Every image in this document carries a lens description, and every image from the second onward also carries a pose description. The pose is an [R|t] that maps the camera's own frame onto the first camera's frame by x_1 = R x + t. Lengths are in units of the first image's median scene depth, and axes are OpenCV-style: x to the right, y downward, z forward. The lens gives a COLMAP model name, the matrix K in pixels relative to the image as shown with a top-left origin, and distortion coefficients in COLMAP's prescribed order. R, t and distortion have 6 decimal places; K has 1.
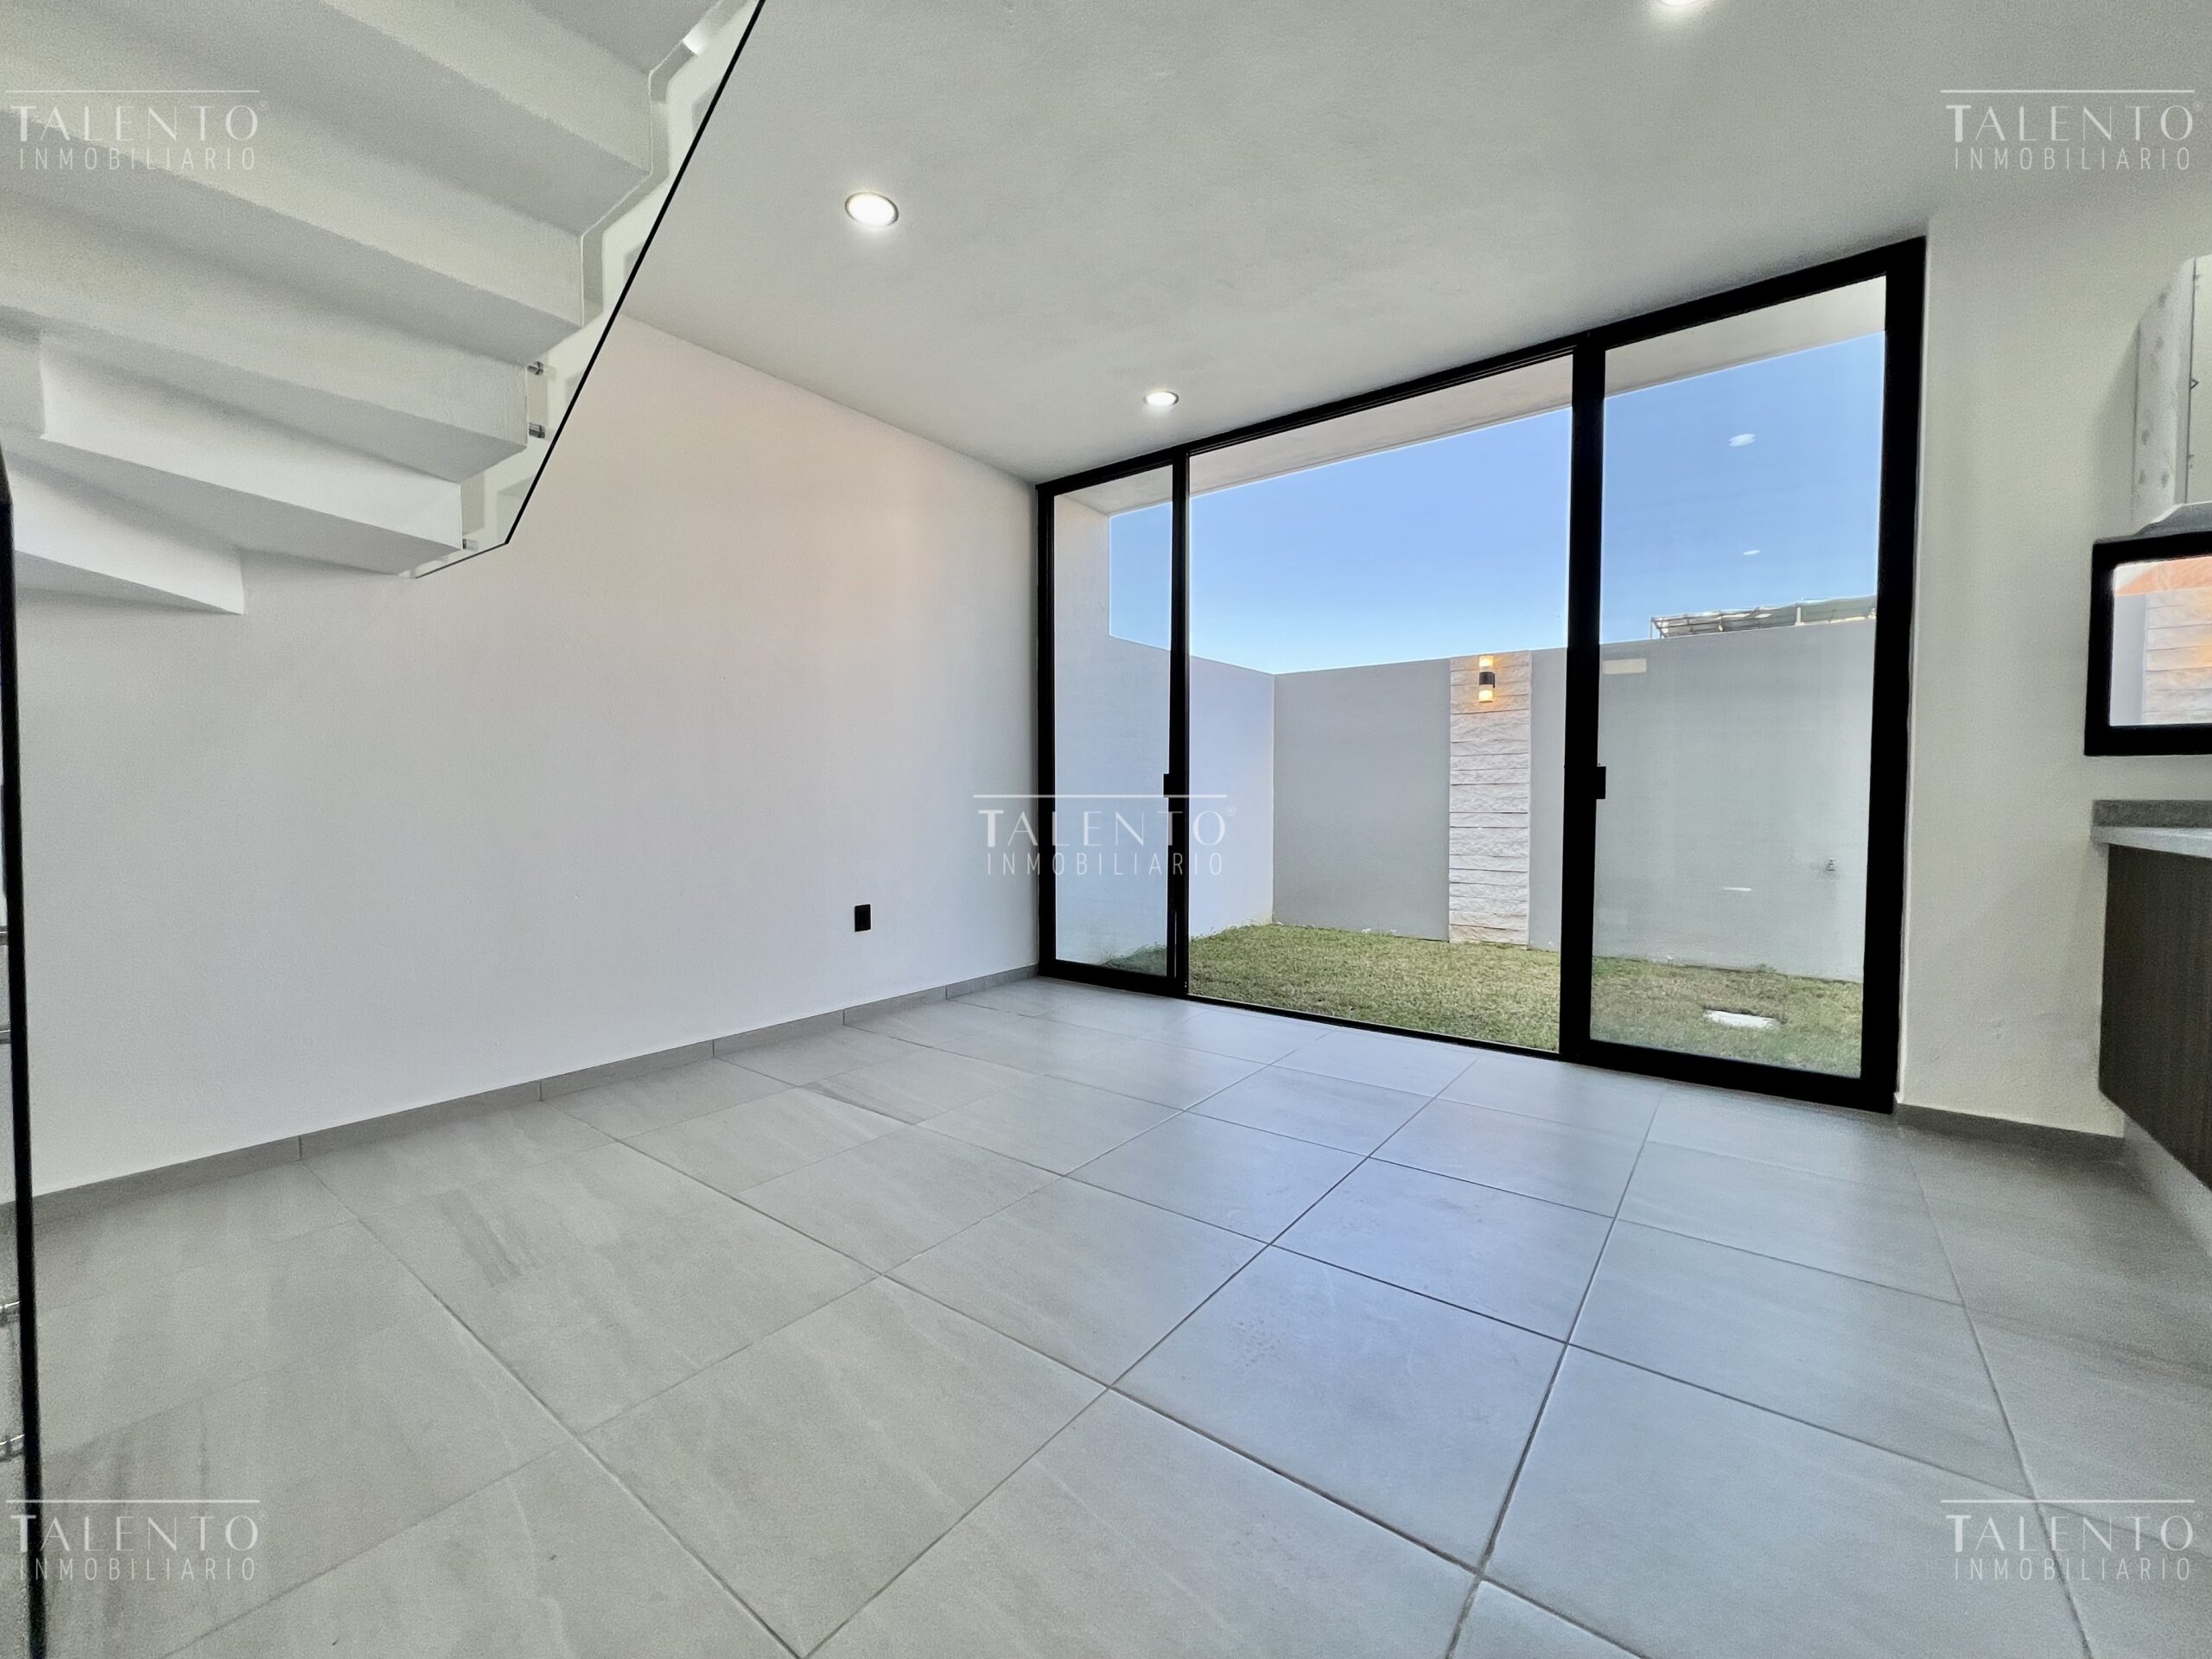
lens RADIAL K [[897.8, 0, 1102.3], [0, 897.8, 826.7], [0, 0, 1]] dist [-0.001066, 0.000936]
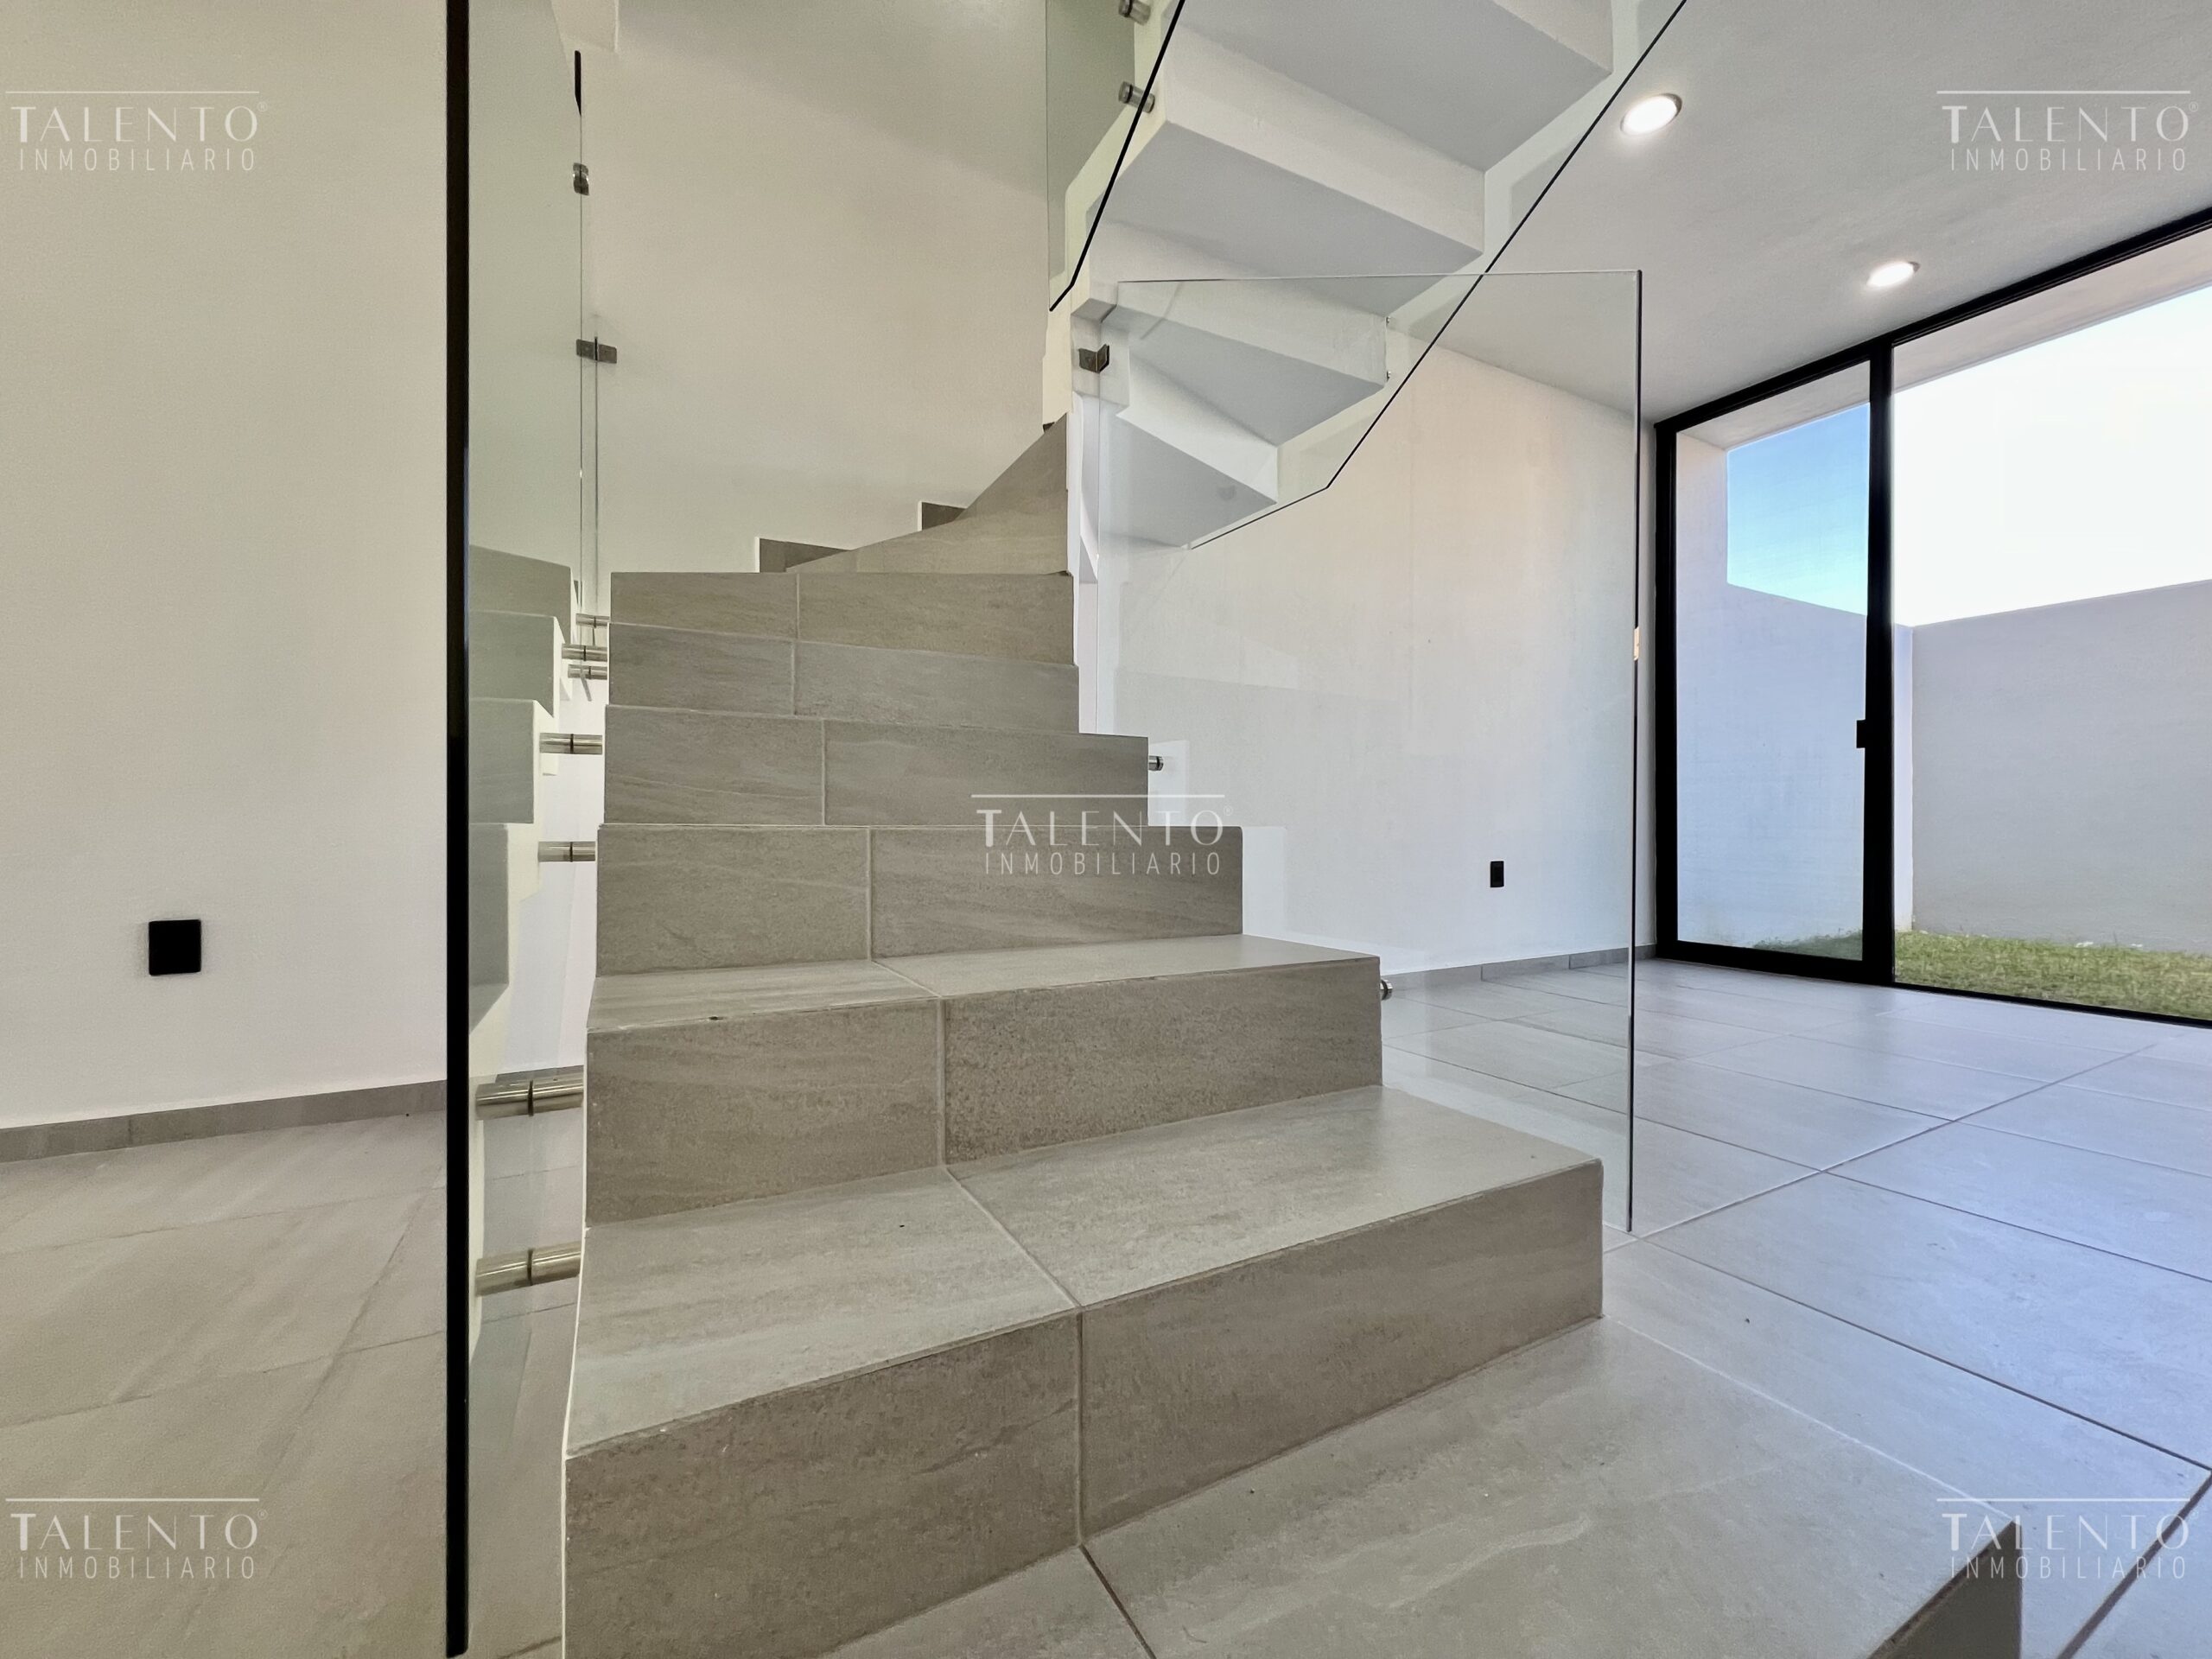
lens RADIAL K [[897.8, 0, 1102.3], [0, 897.8, 826.7], [0, 0, 1]] dist [-0.001066, 0.000936]
pose [[0.908474, -0.000569, -0.417940, -0.226339], [-0.013006, 0.999476, -0.029631, 0.076604], [0.417738, 0.032355, 0.907991, -0.071704]]
